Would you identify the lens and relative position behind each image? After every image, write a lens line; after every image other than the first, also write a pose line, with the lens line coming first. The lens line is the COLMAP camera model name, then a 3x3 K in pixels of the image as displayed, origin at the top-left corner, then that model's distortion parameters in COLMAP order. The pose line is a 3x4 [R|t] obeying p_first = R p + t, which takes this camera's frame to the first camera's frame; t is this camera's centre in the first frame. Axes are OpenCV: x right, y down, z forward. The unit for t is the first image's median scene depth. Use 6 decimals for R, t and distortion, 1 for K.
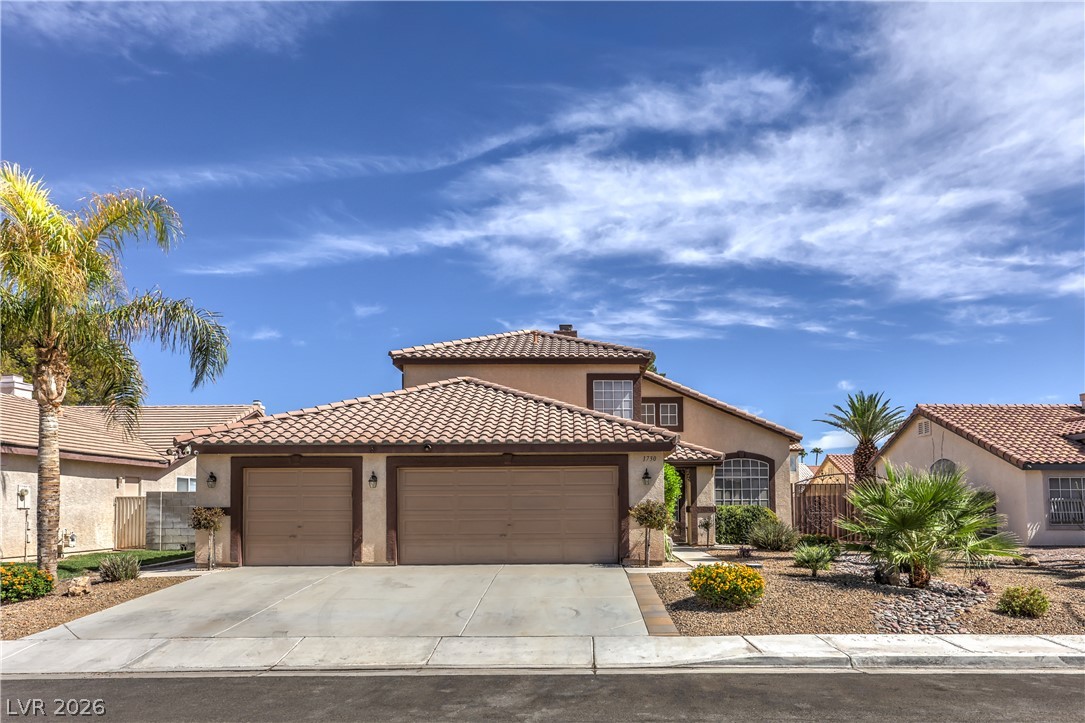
lens RADIAL K [[1036.1, 0, 542.5], [0, 1036.1, 361.5], [0, 0, 1]] dist [0.041657, -0.021297]
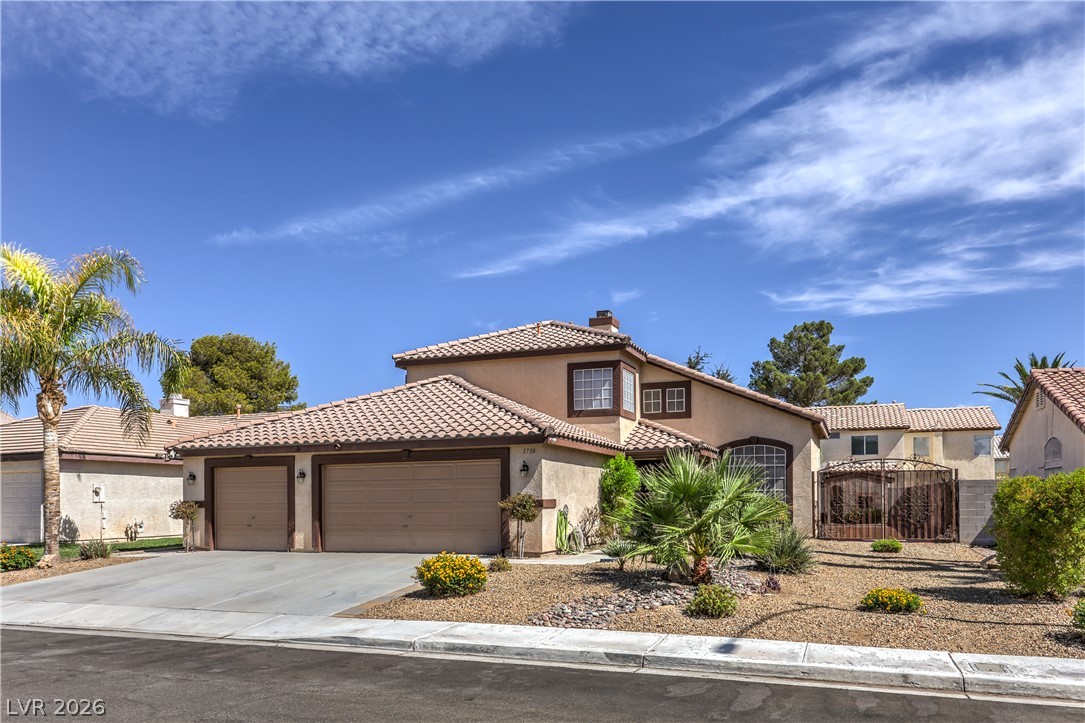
lens RADIAL K [[1174.3, 0, 542.5], [0, 1174.3, 361.5], [0, 0, 1]] dist [0.050485, -0.012438]
pose [[0.857871, -0.063394, -0.509940, 0.308184], [0.075426, 0.997147, 0.002927, 0.002443], [0.508300, -0.040974, 0.860205, 0.016269]]
